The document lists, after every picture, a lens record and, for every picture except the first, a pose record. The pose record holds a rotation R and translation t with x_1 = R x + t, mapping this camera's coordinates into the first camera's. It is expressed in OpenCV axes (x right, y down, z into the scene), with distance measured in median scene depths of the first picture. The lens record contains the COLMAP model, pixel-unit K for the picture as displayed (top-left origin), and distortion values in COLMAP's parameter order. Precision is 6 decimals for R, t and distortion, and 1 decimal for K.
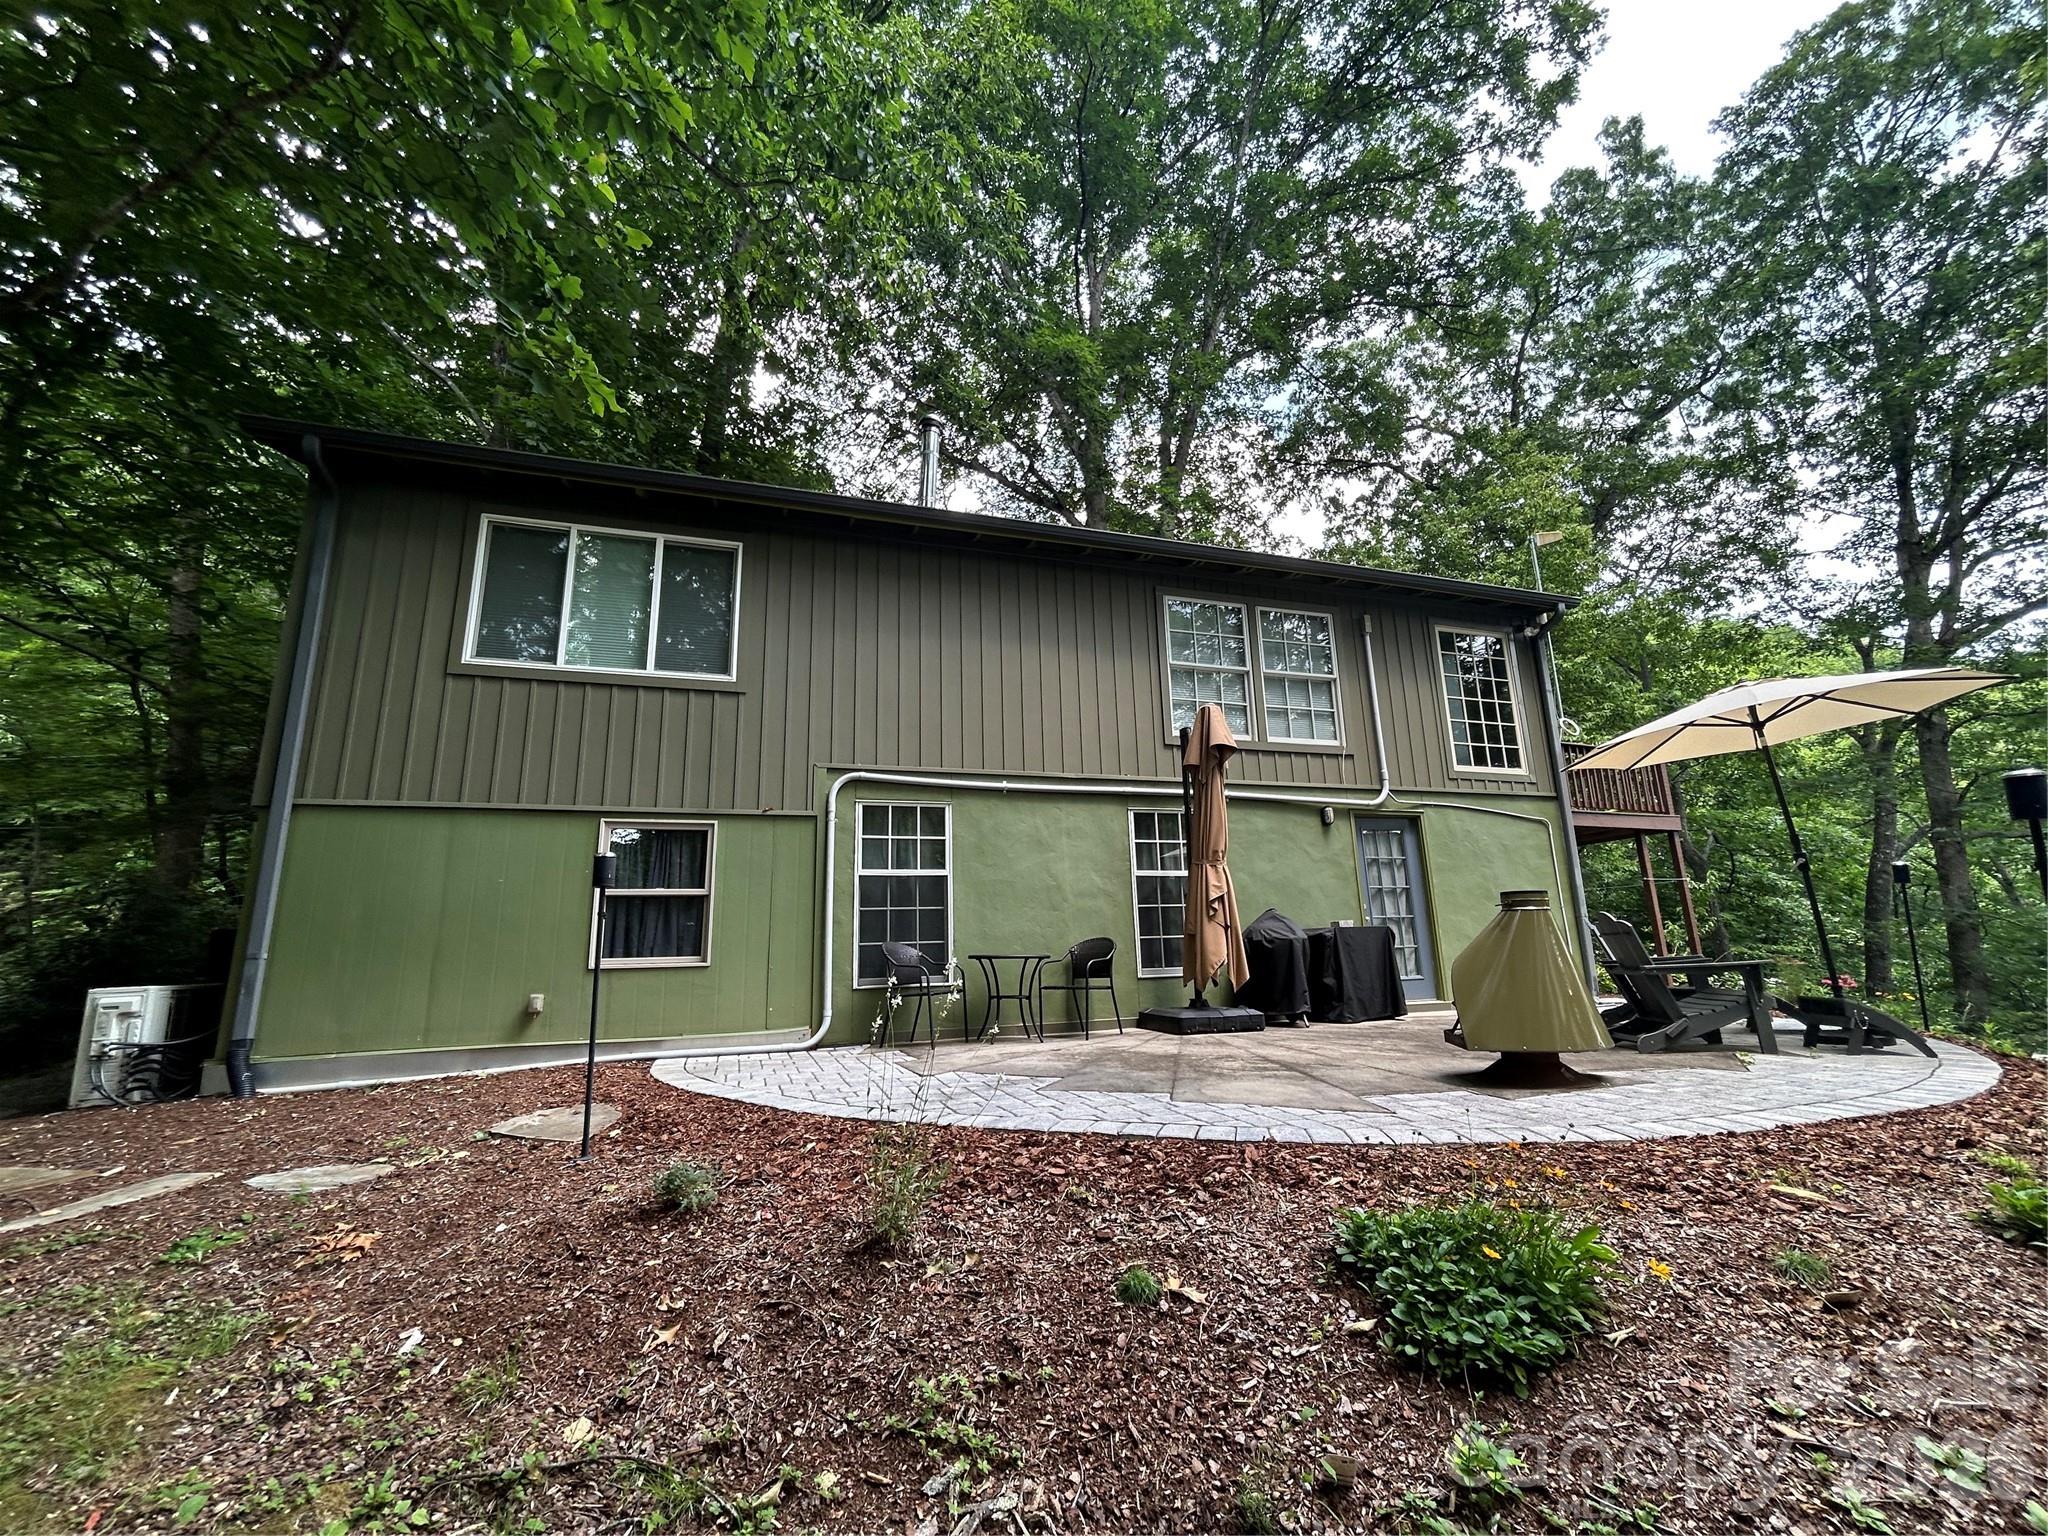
lens RADIAL K [[831.0, 0, 1037.4], [0, 831.0, 766.6], [0, 0, 1]] dist [-0.001709, 0.000304]
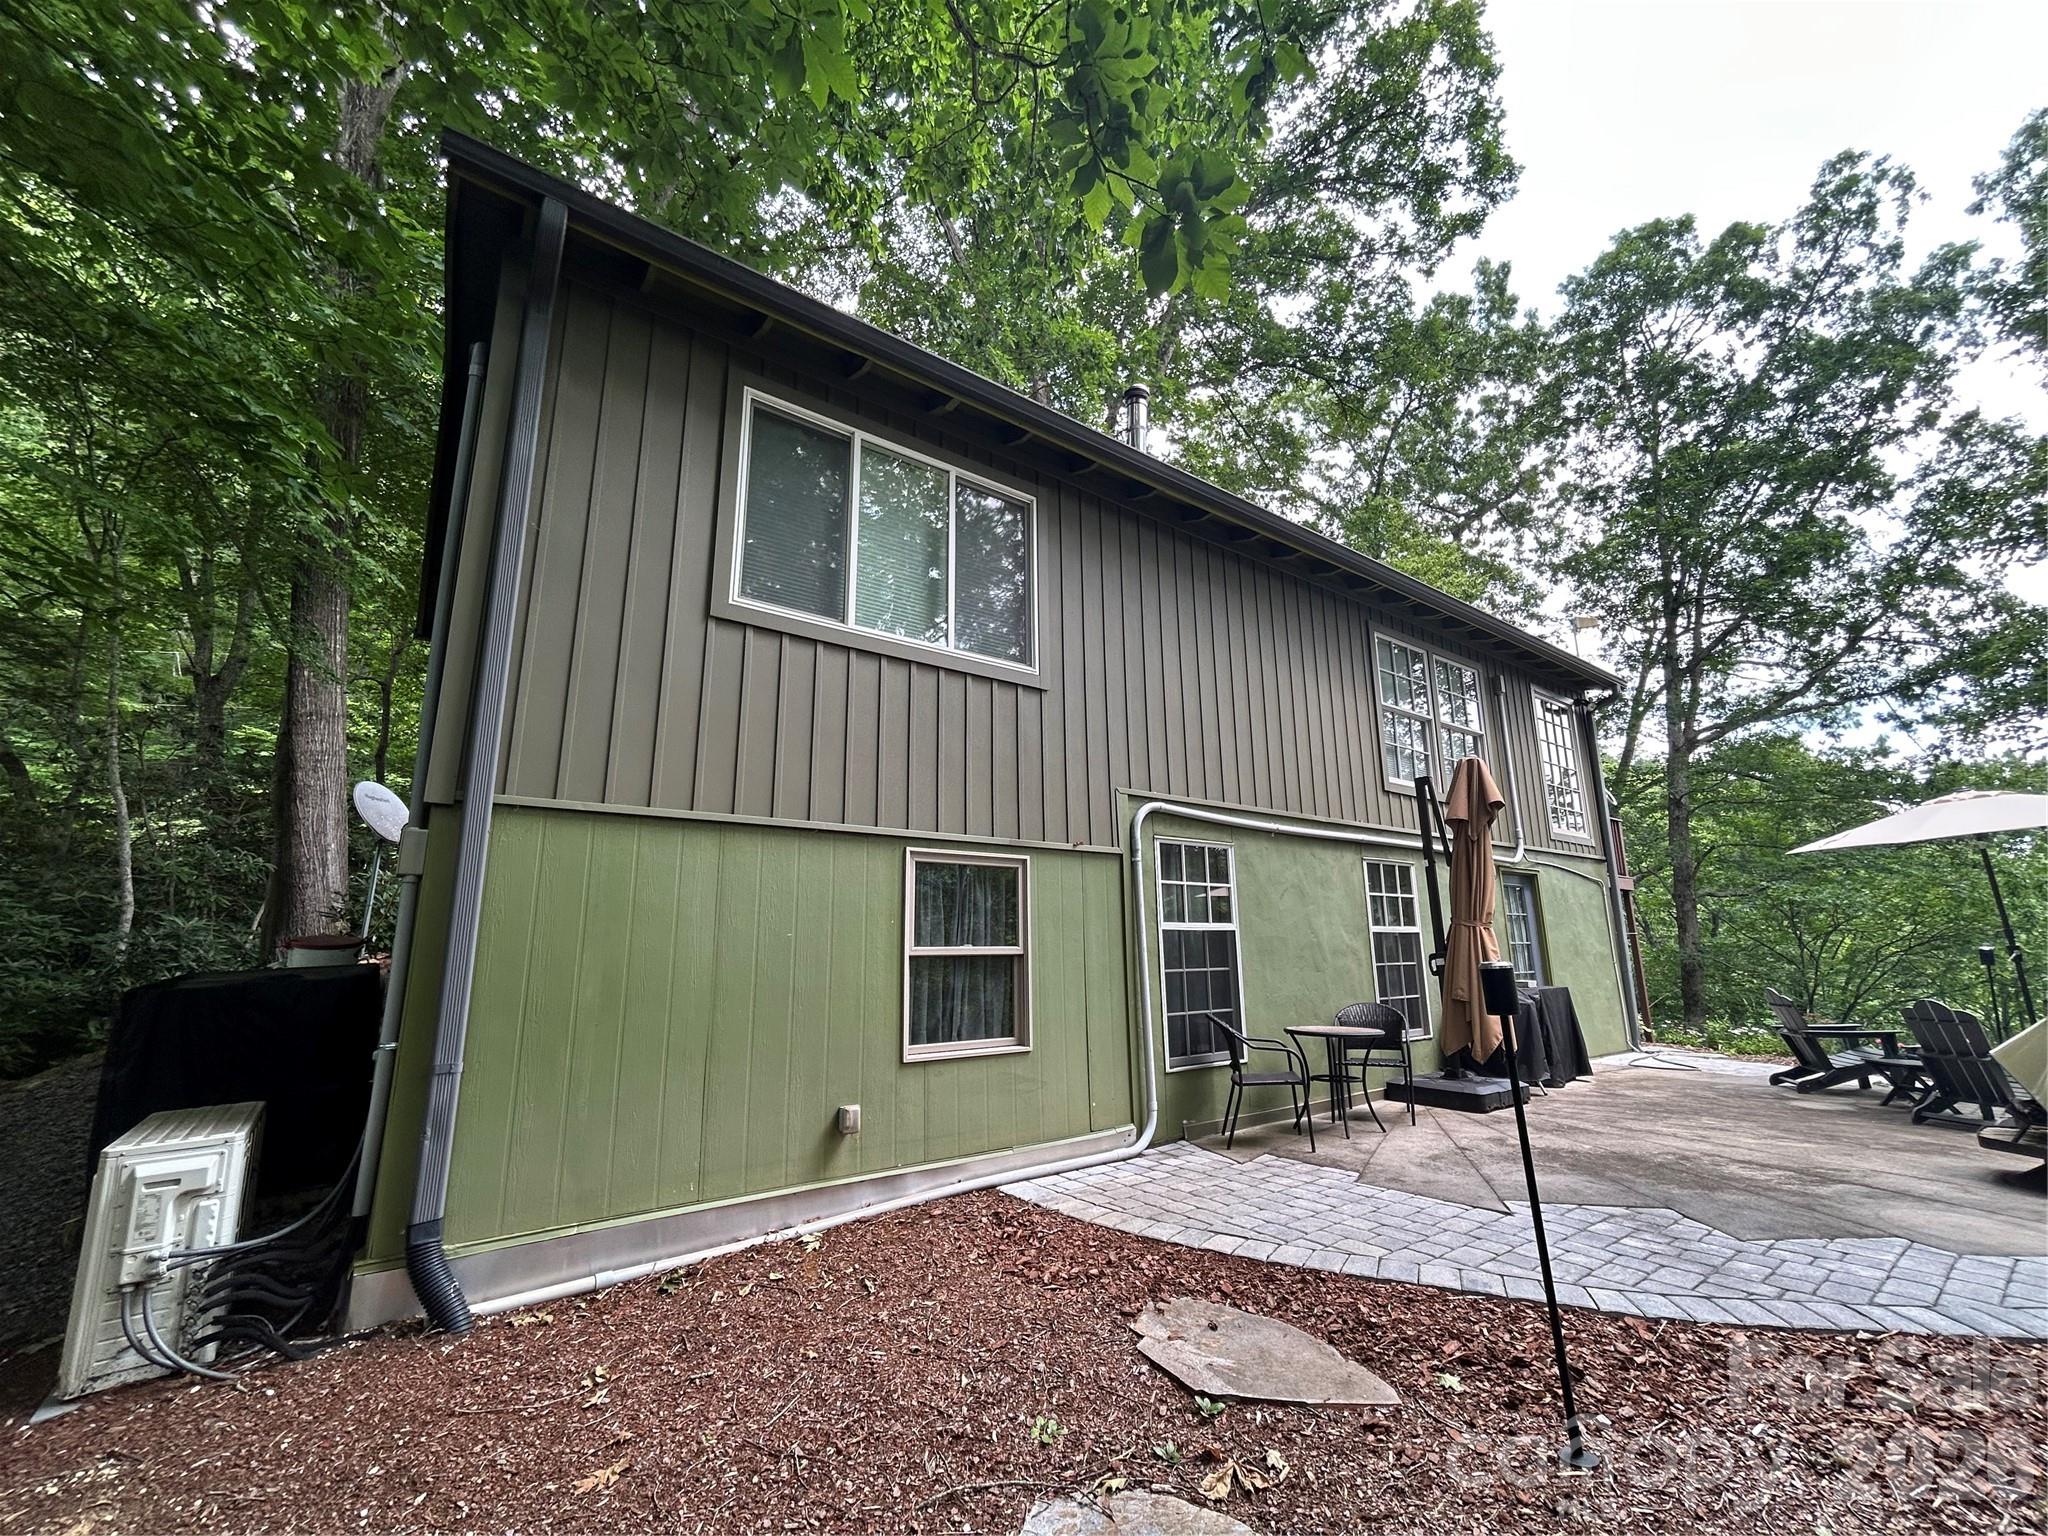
lens RADIAL K [[831.0, 0, 1022.7], [0, 831.0, 770.2], [0, 0, 1]] dist [-0.001709, 0.000304]
pose [[0.947989, 0.084178, 0.306969, -0.595422], [-0.082718, 0.996414, -0.017787, 0.000915], [-0.307366, -0.008530, 0.951553, 0.263359]]
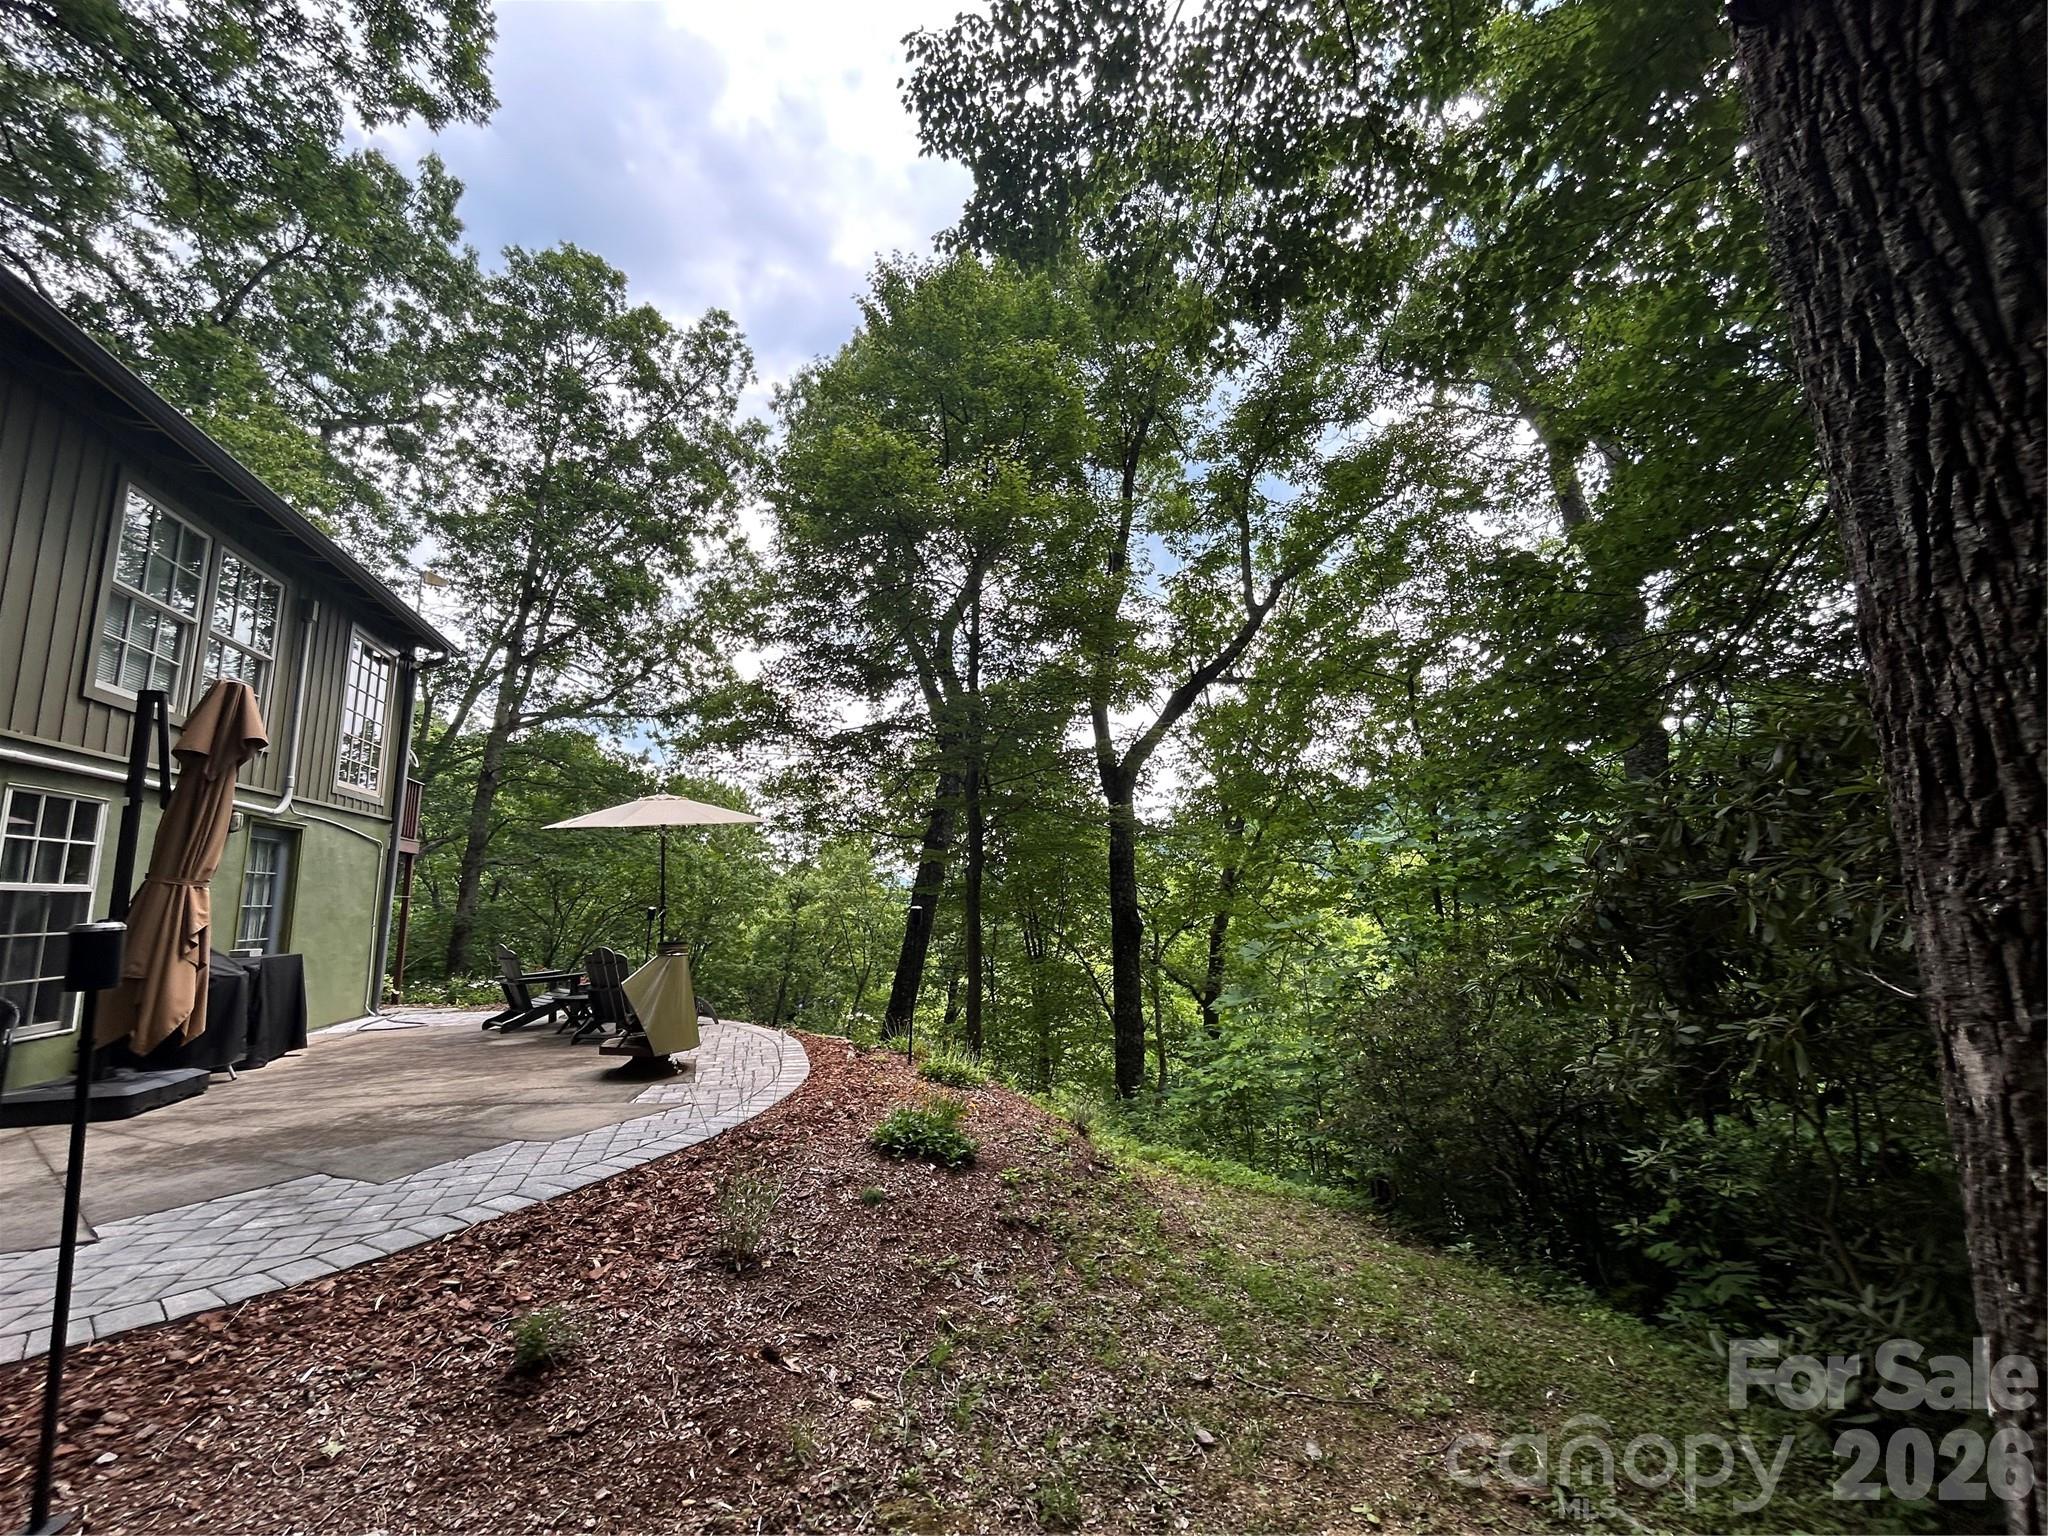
lens RADIAL K [[831.0, 0, 1026.2], [0, 831.0, 773.3], [0, 0, 1]] dist [-0.001709, 0.000304]
pose [[0.005076, 0.174693, 0.984610, -0.565185], [-0.195739, 0.965749, -0.170337, -0.002254], [-0.980643, -0.191862, 0.039097, 0.233090]]
